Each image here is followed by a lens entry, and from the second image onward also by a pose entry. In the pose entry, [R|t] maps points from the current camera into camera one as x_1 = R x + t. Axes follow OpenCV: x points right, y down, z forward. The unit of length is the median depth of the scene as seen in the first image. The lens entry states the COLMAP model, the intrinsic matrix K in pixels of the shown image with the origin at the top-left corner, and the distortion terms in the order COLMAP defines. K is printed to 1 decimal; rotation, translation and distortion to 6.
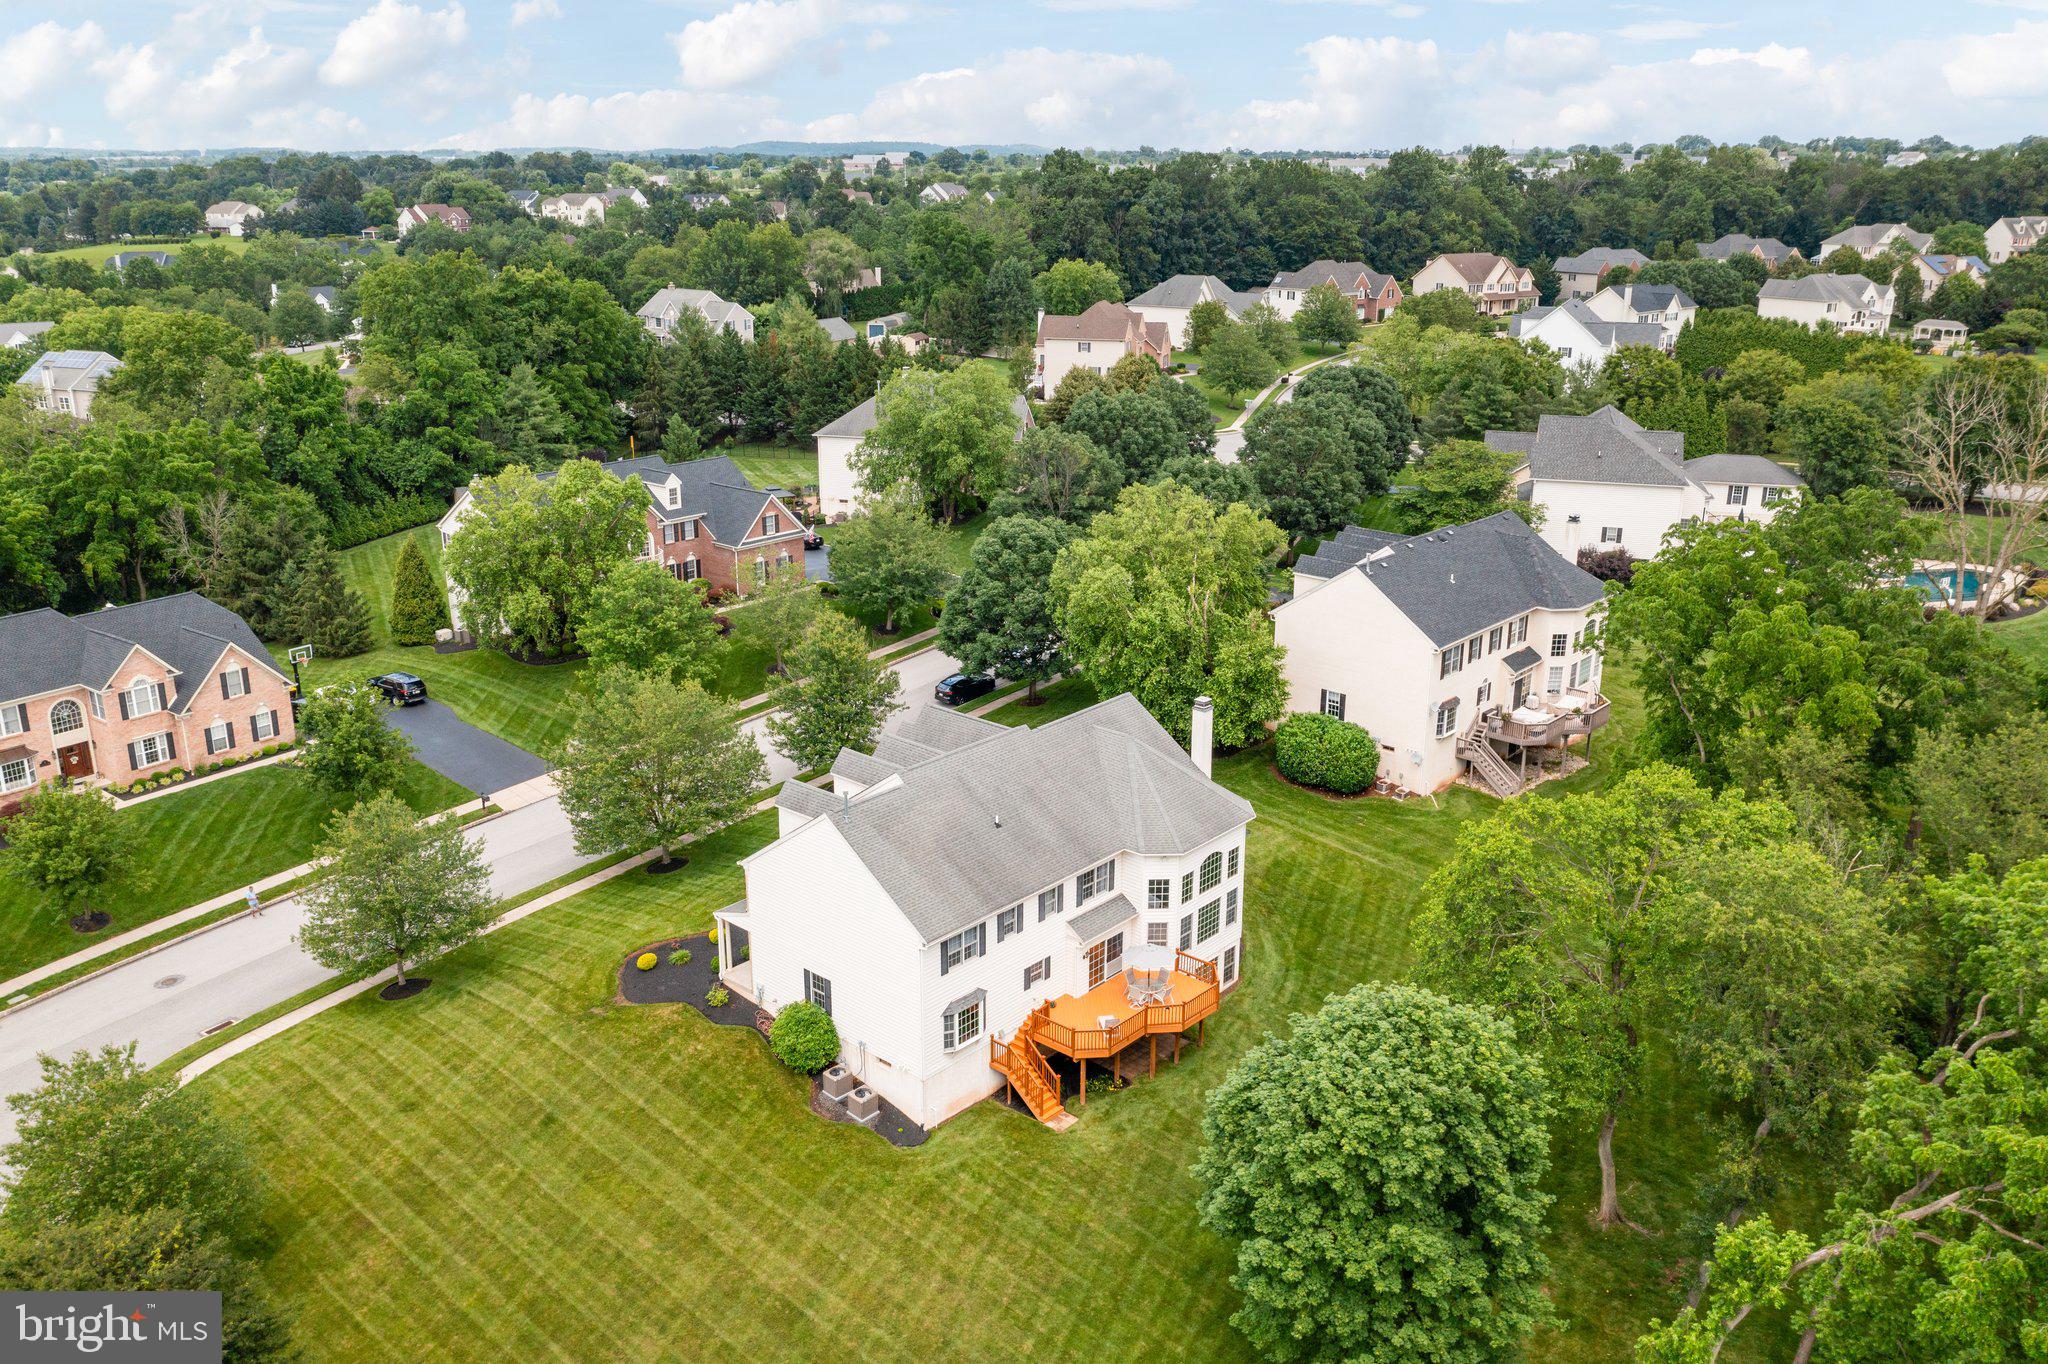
lens RADIAL K [[1615.3, 0, 1024.0], [0, 1615.3, 682.0], [0, 0, 1]] dist [-0.009948, 0.006470]
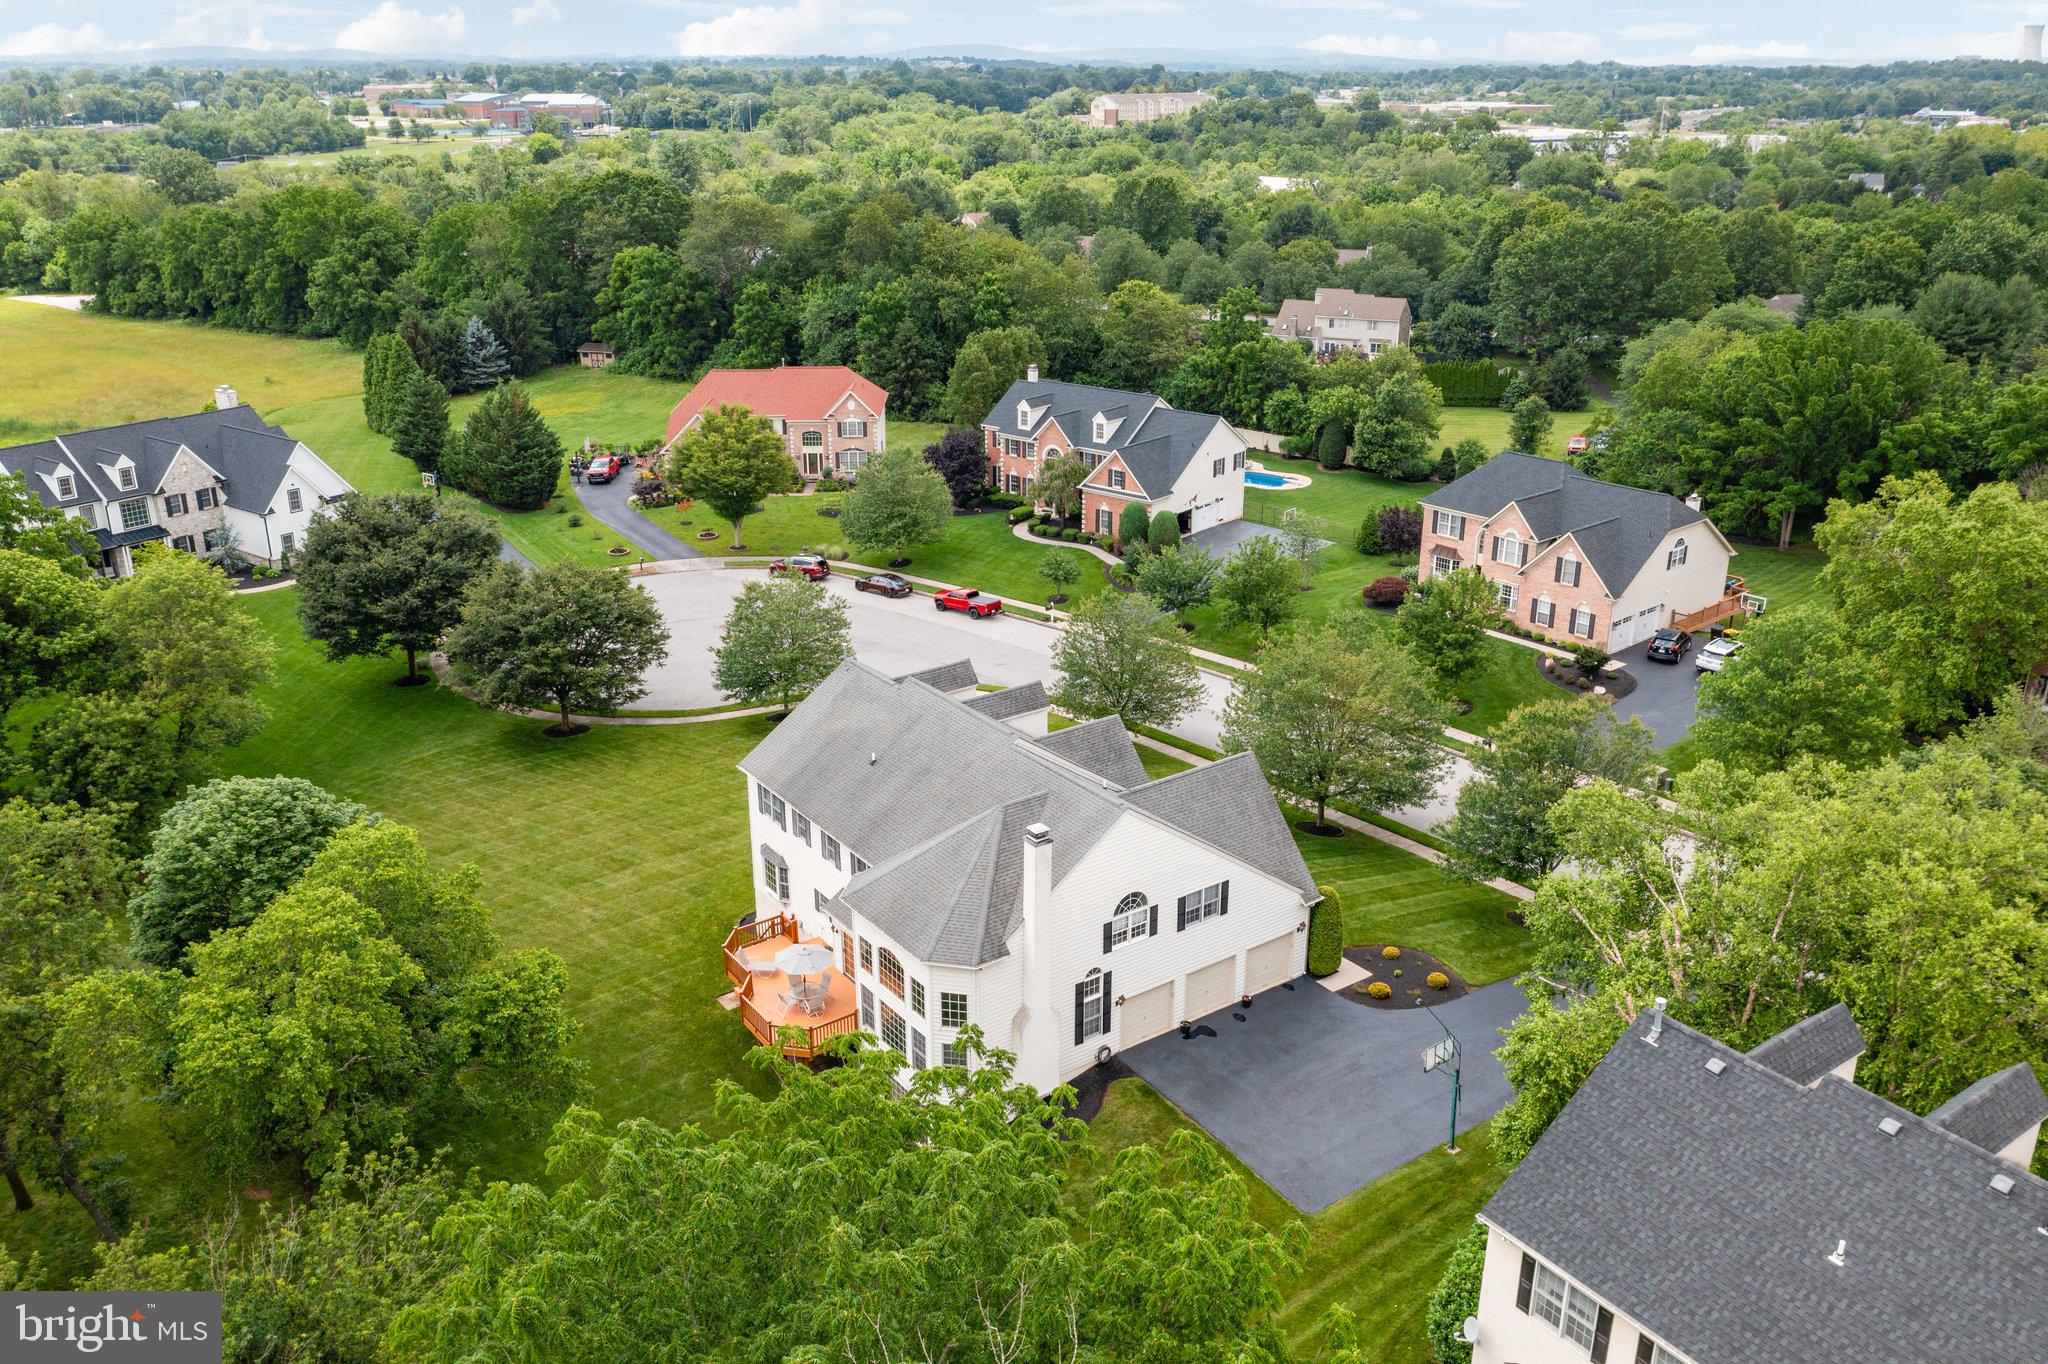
lens RADIAL K [[1615.3, 0, 1024.0], [0, 1615.3, 682.0], [0, 0, 1]] dist [-0.009948, 0.006470]
pose [[-0.229442, 0.346851, -0.909423, 0.598208], [-0.295333, 0.865490, 0.404605, -0.269208], [0.927435, 0.361416, -0.096144, 0.834114]]
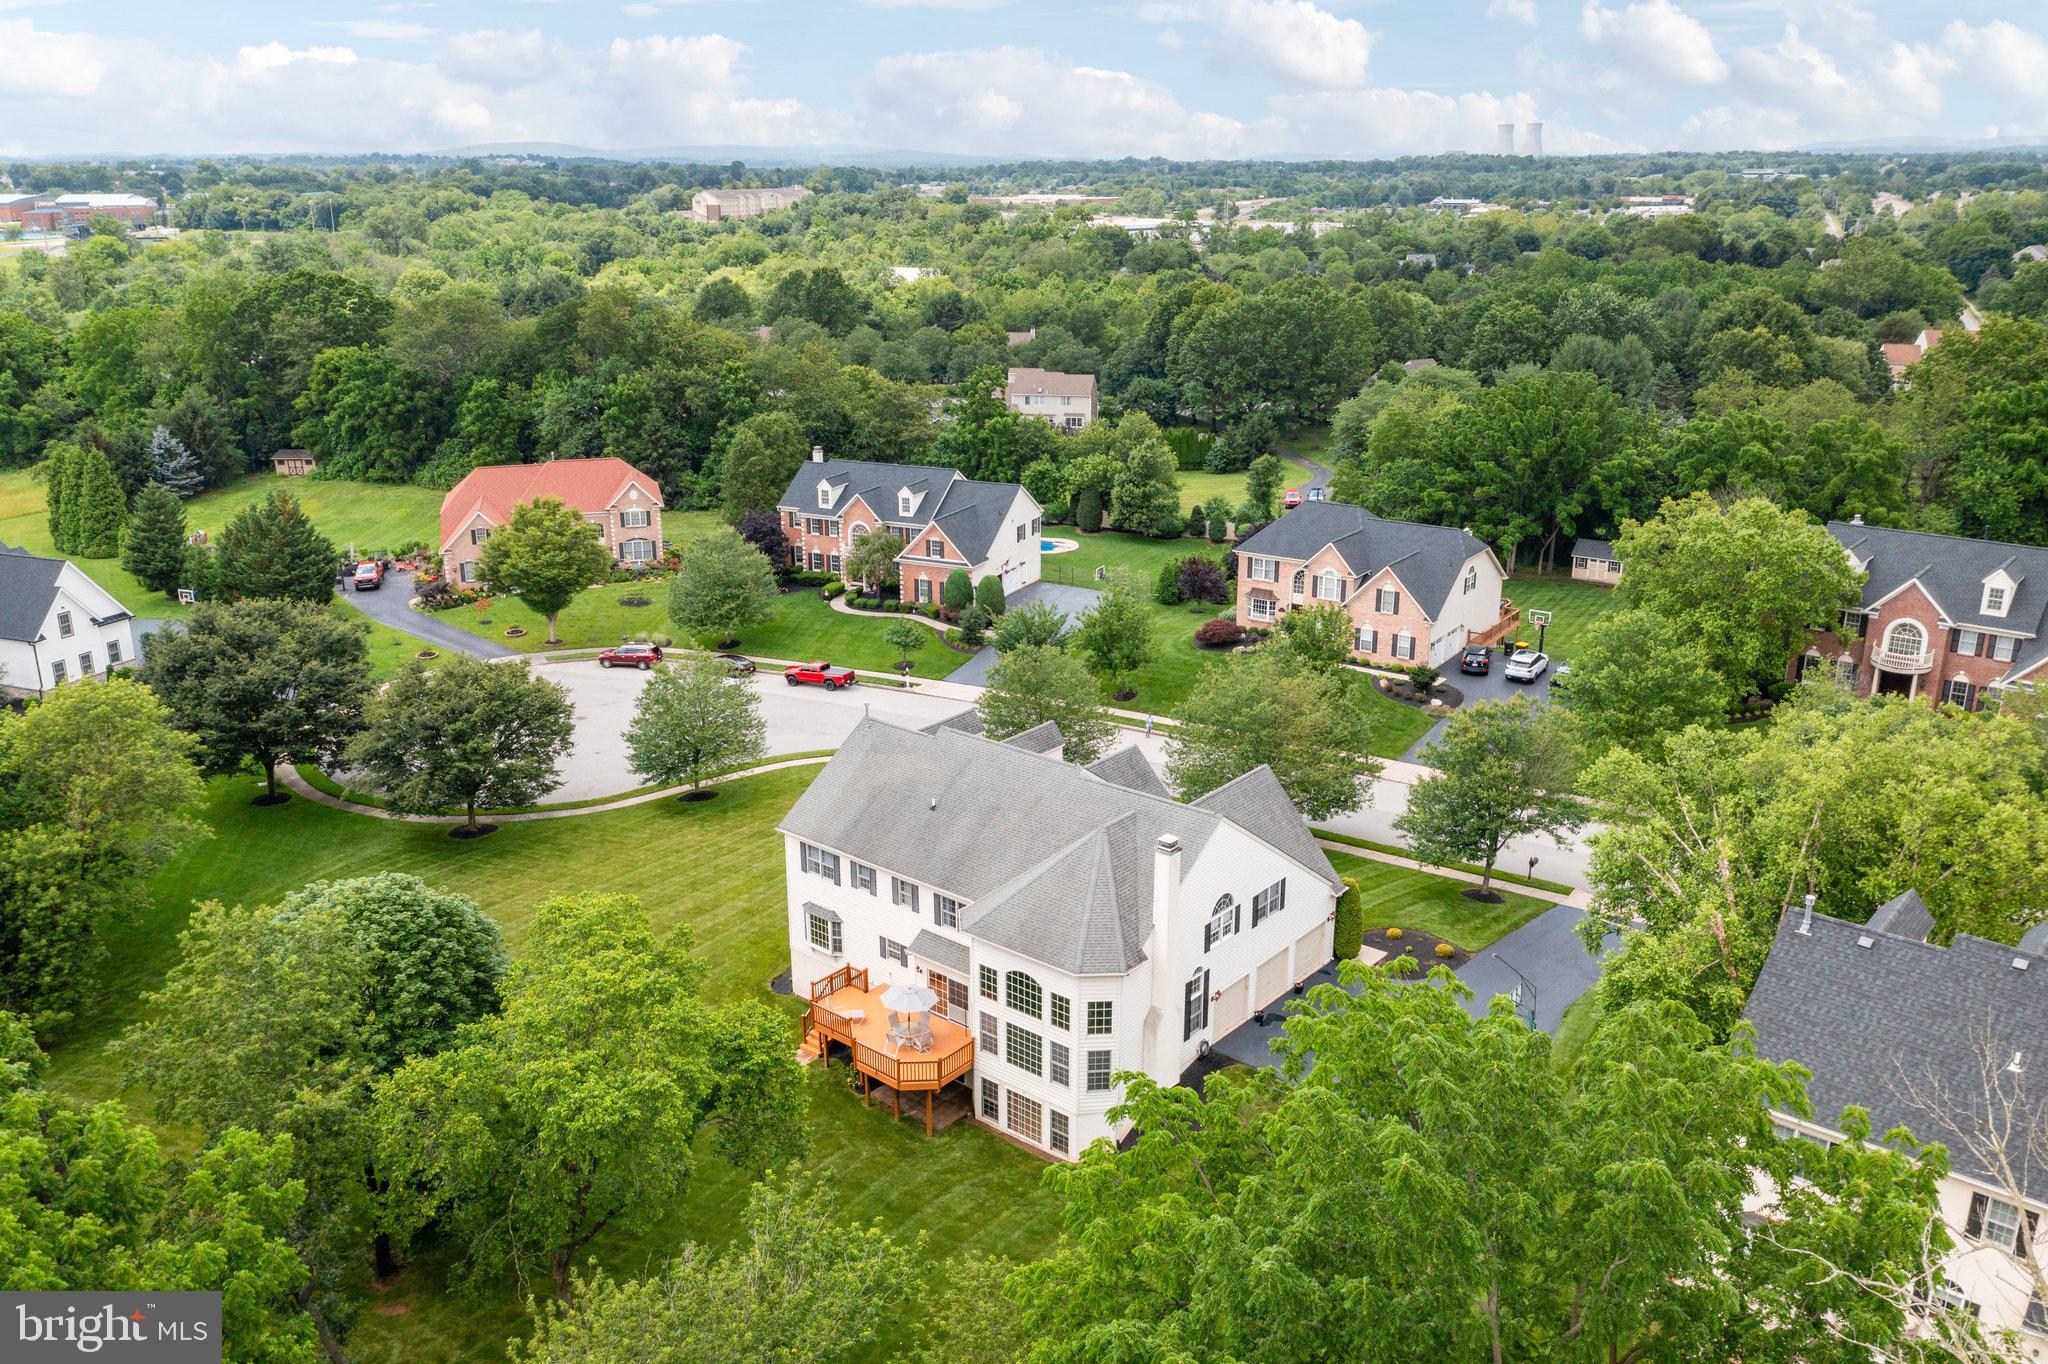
lens RADIAL K [[1615.3, 0, 1024.0], [0, 1615.3, 682.0], [0, 0, 1]] dist [-0.009948, 0.006470]
pose [[0.022403, 0.306110, -0.951733, 0.673015], [-0.301117, 0.909831, 0.285545, -0.211420], [0.953324, 0.280186, 0.112558, 0.659191]]
